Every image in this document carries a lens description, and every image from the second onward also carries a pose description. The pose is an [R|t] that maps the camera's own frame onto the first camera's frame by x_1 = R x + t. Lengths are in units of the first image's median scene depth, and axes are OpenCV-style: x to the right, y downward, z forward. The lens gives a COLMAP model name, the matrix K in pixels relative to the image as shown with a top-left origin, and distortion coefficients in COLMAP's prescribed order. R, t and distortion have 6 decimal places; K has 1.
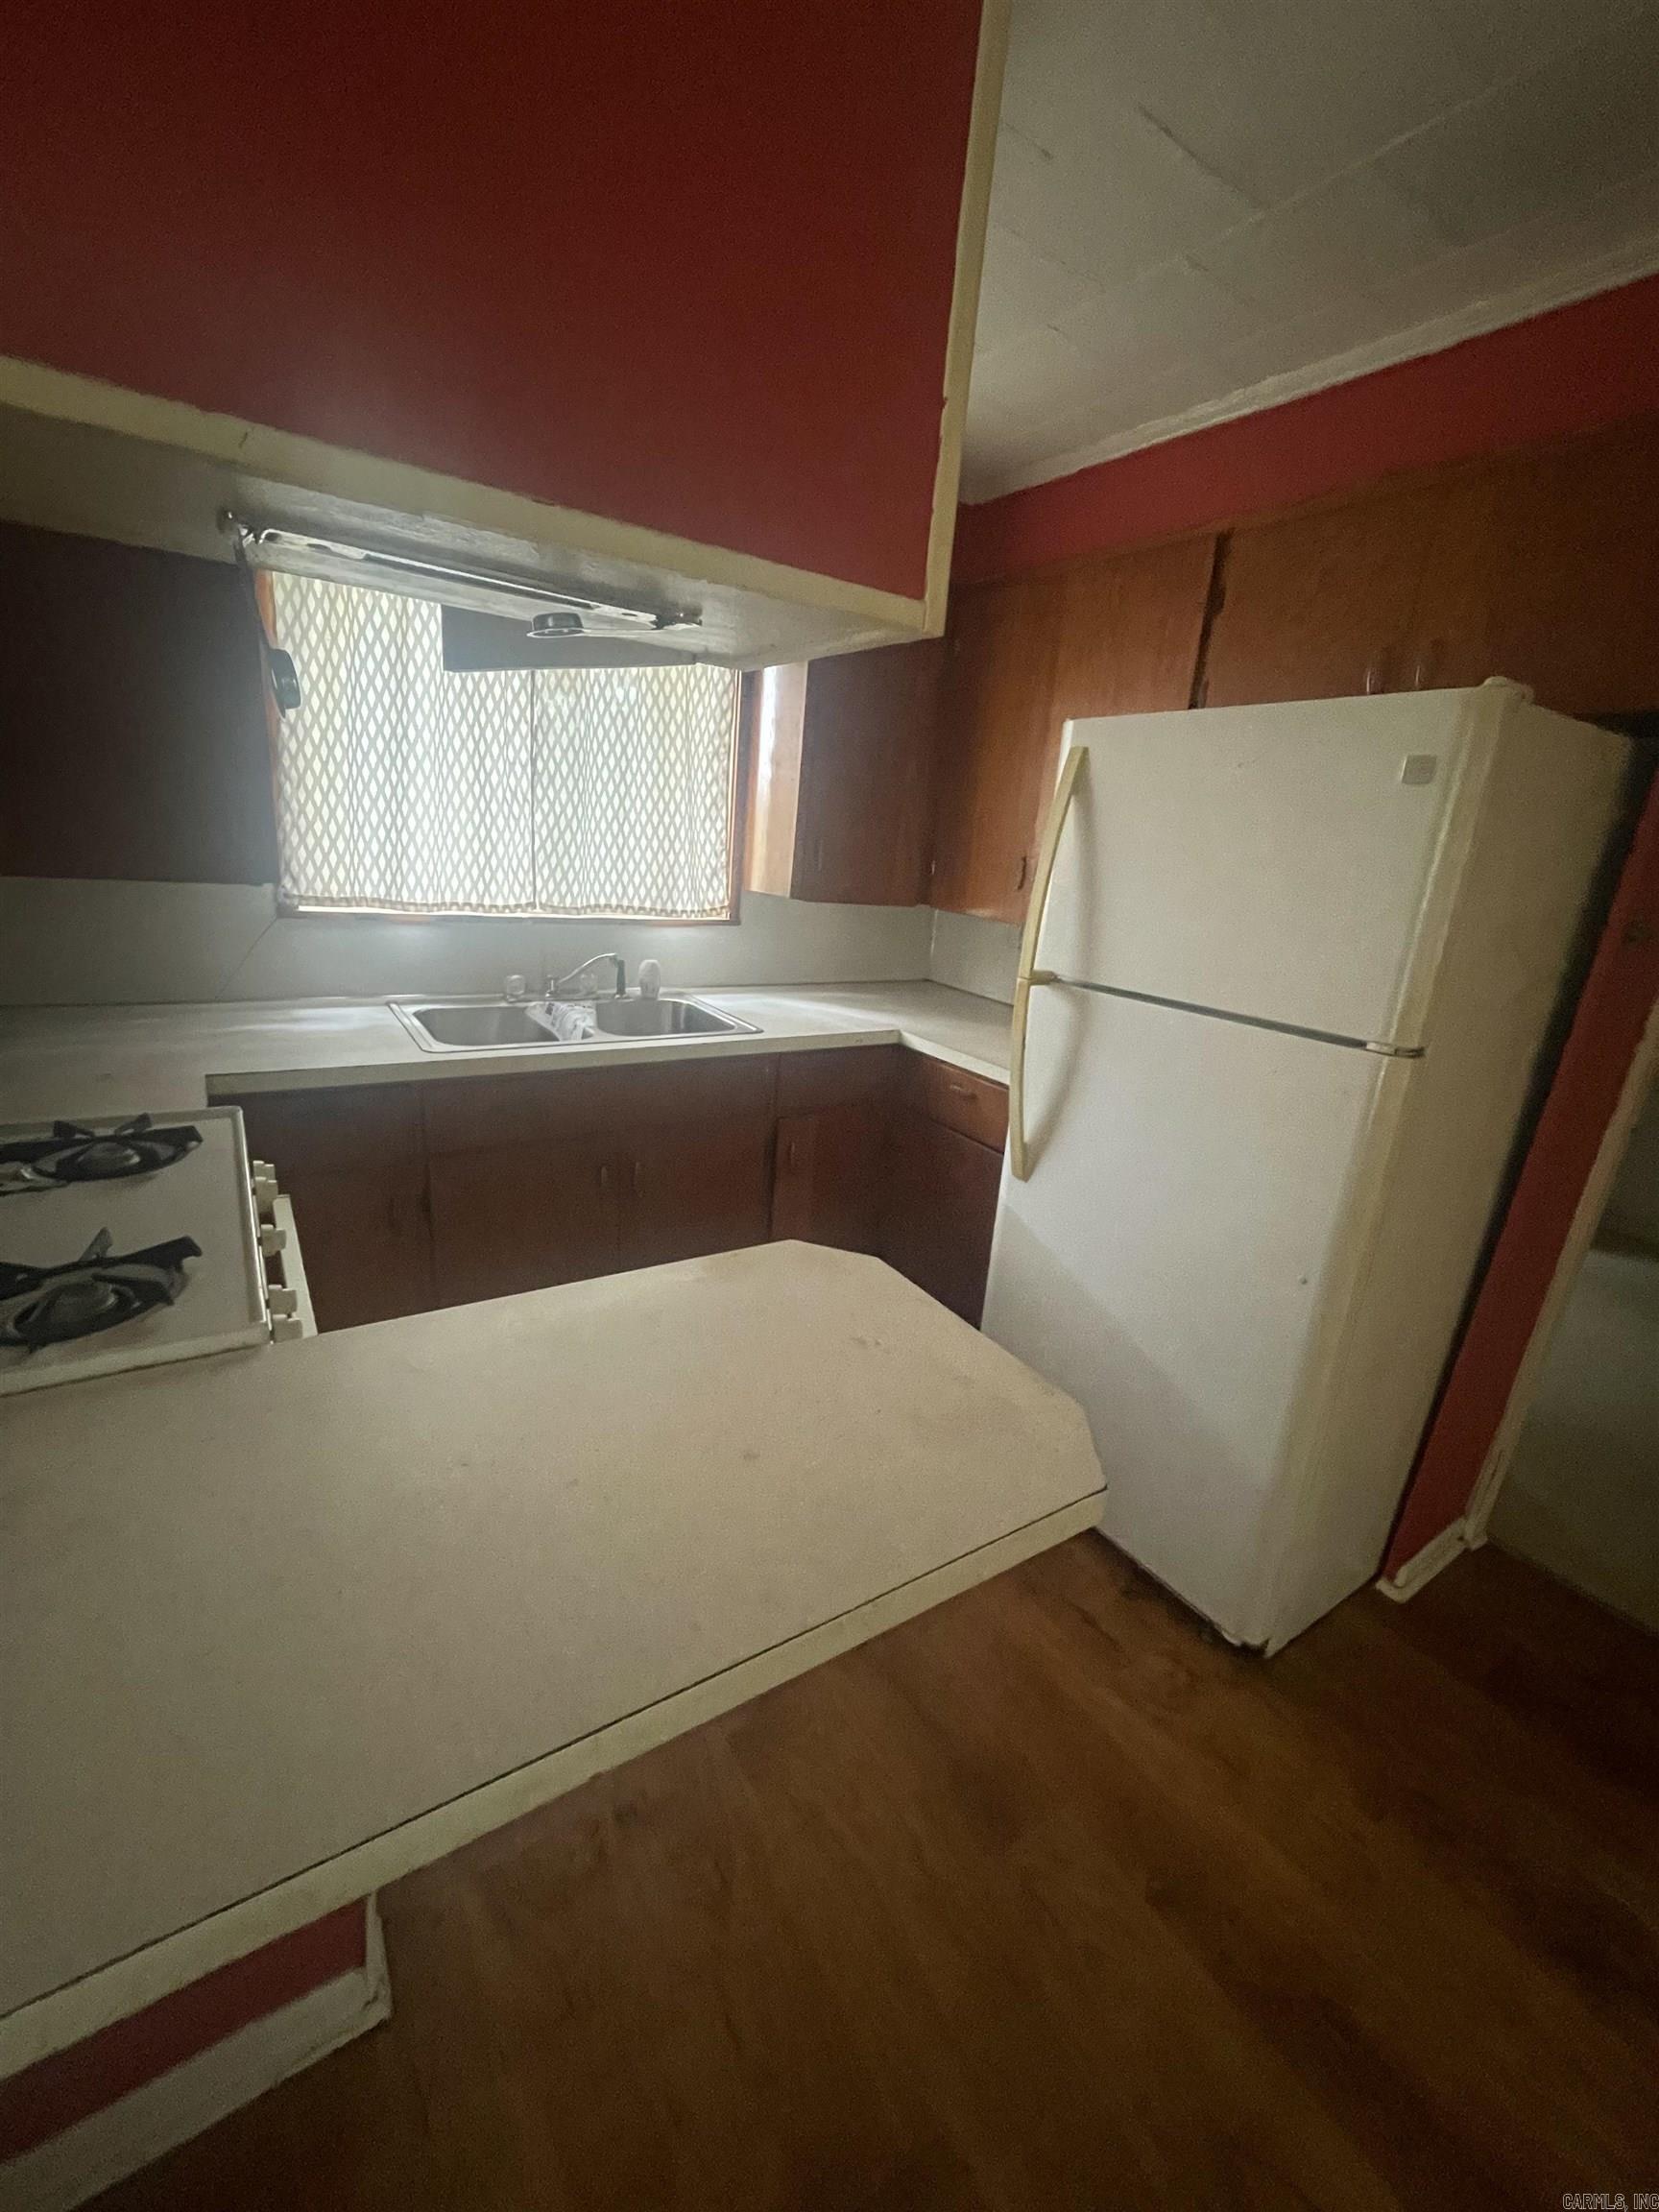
lens RADIAL K [[908.3, 0, 829.5], [0, 908.3, 1106.0], [0, 0, 1]] dist [0.000721, 0.000198]
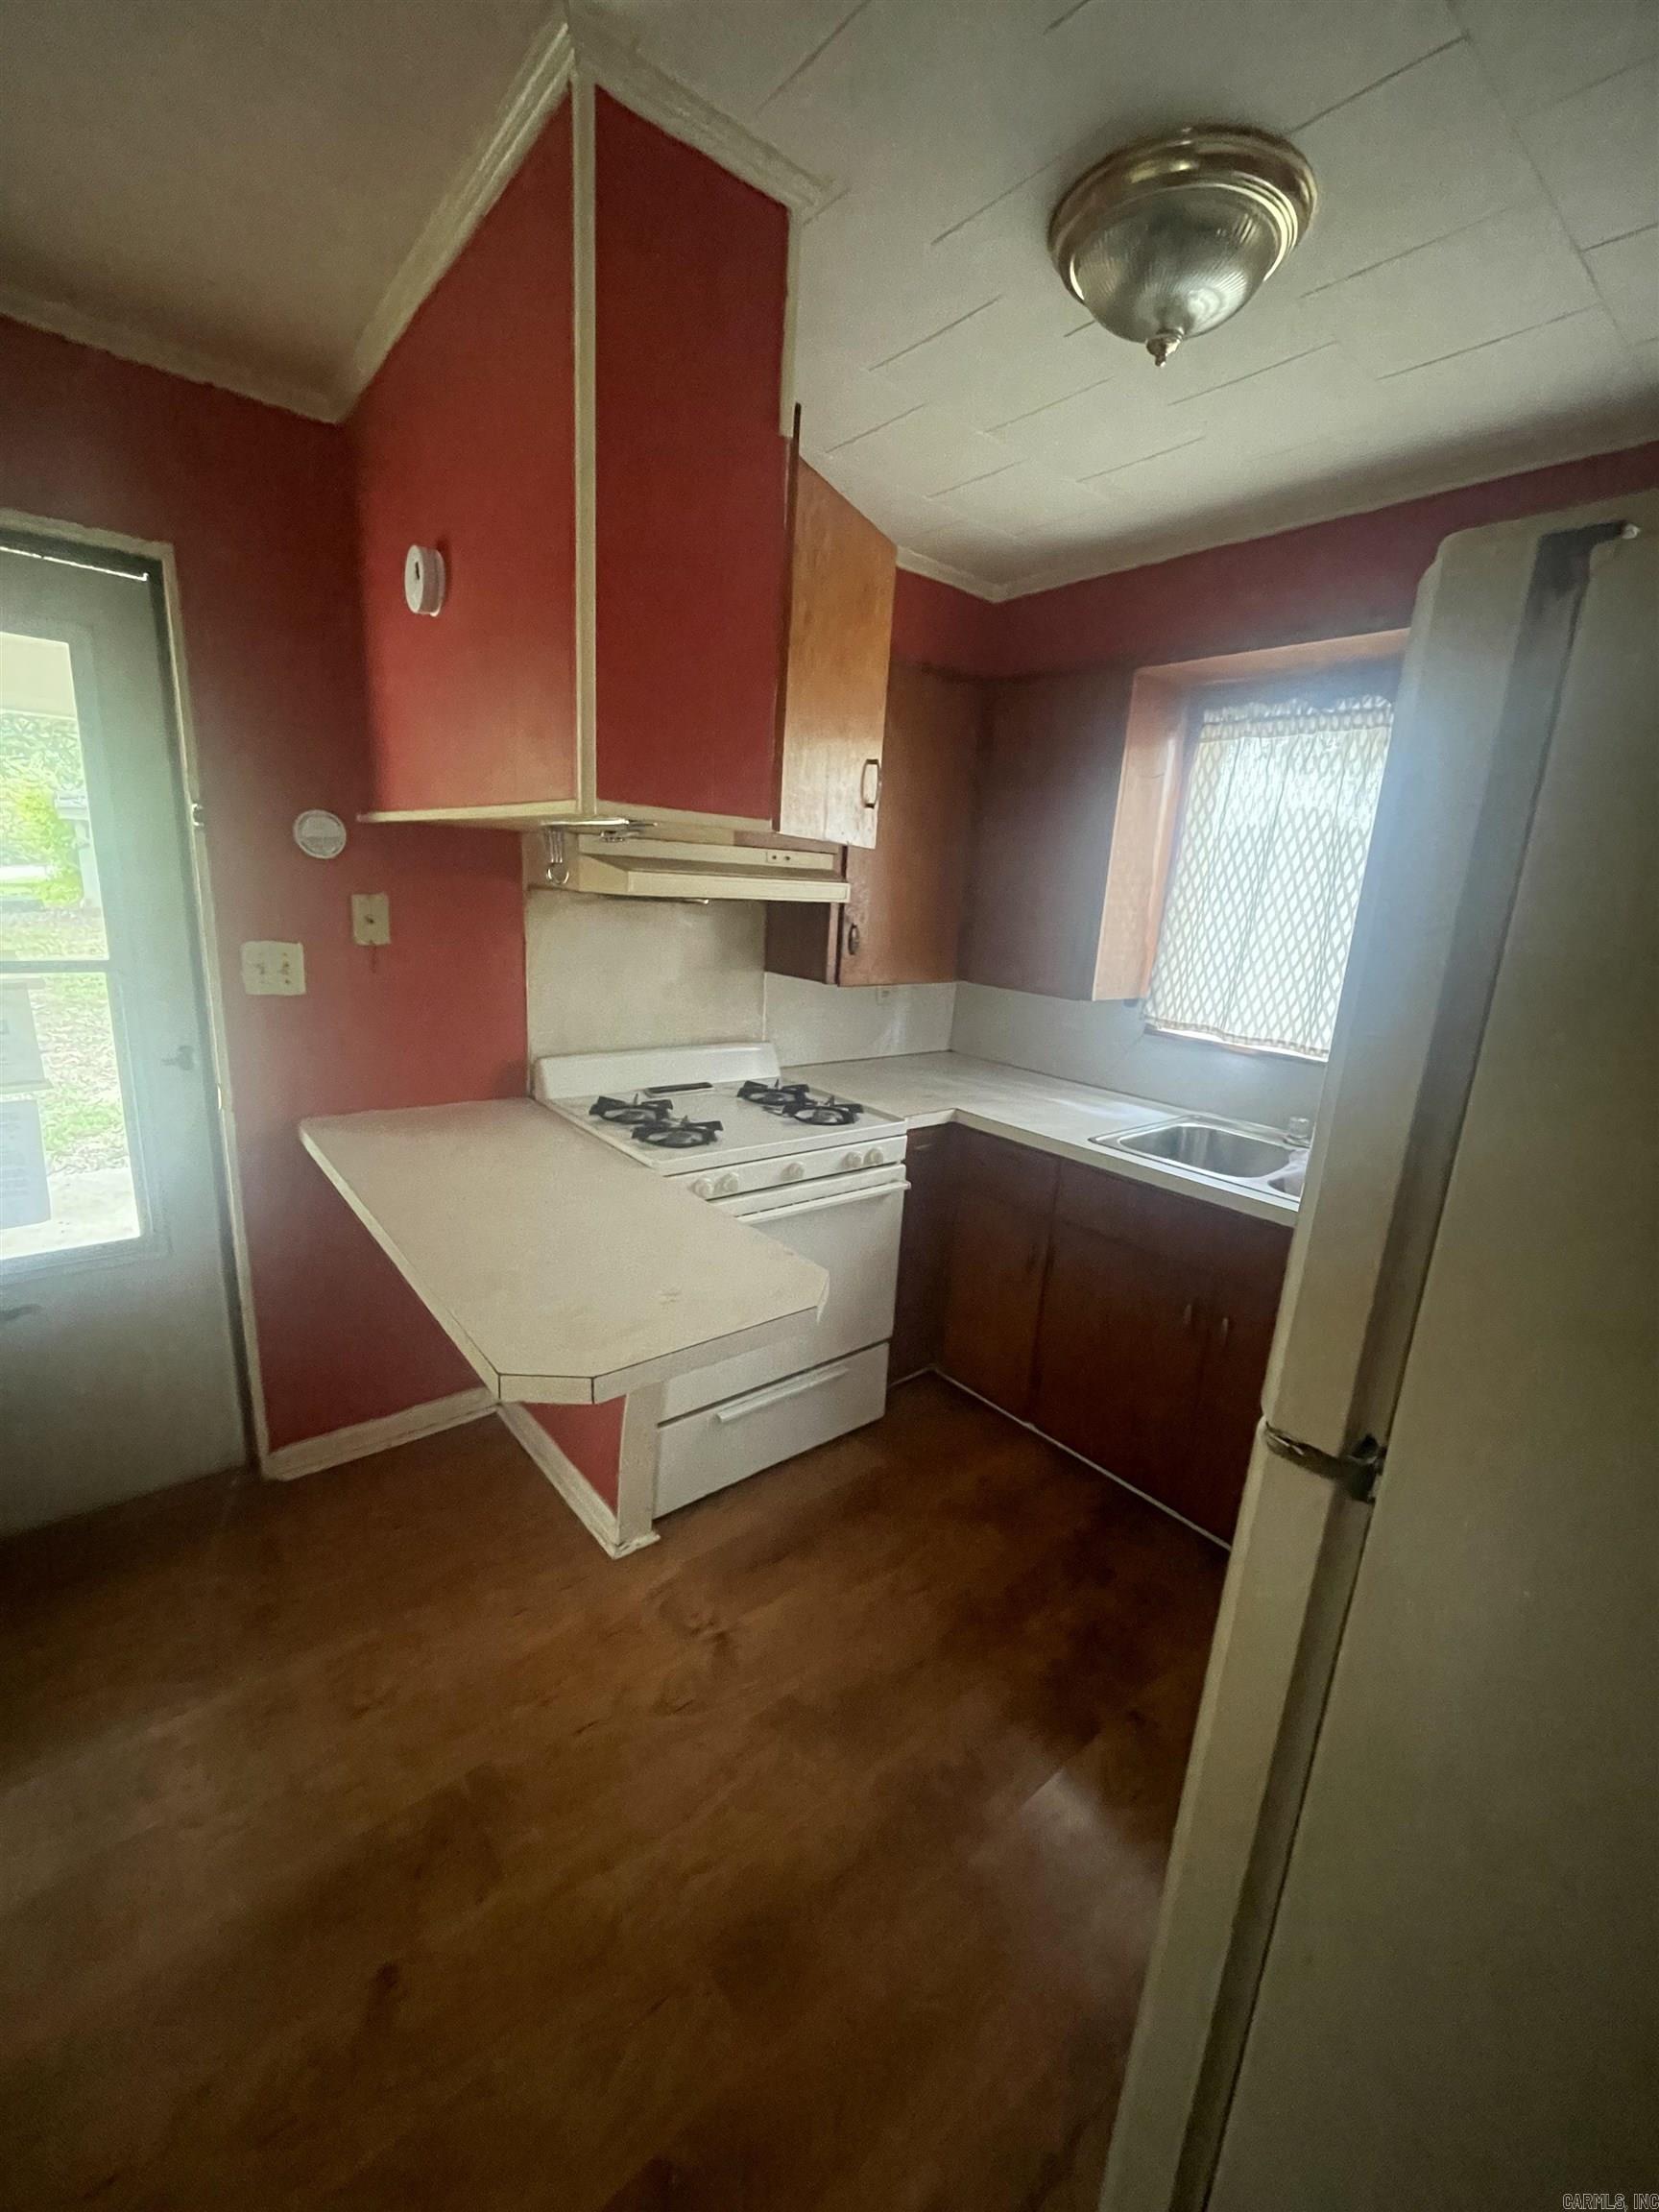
lens RADIAL K [[896.0, 0, 827.4], [0, 896.0, 1115.6], [0, 0, 1]] dist [-0.000379, 0.000019]
pose [[0.113222, 0.171646, -0.978631, 0.607037], [-0.339850, 0.932244, 0.124191, -0.106648], [0.933640, 0.318526, 0.163885, 0.422261]]
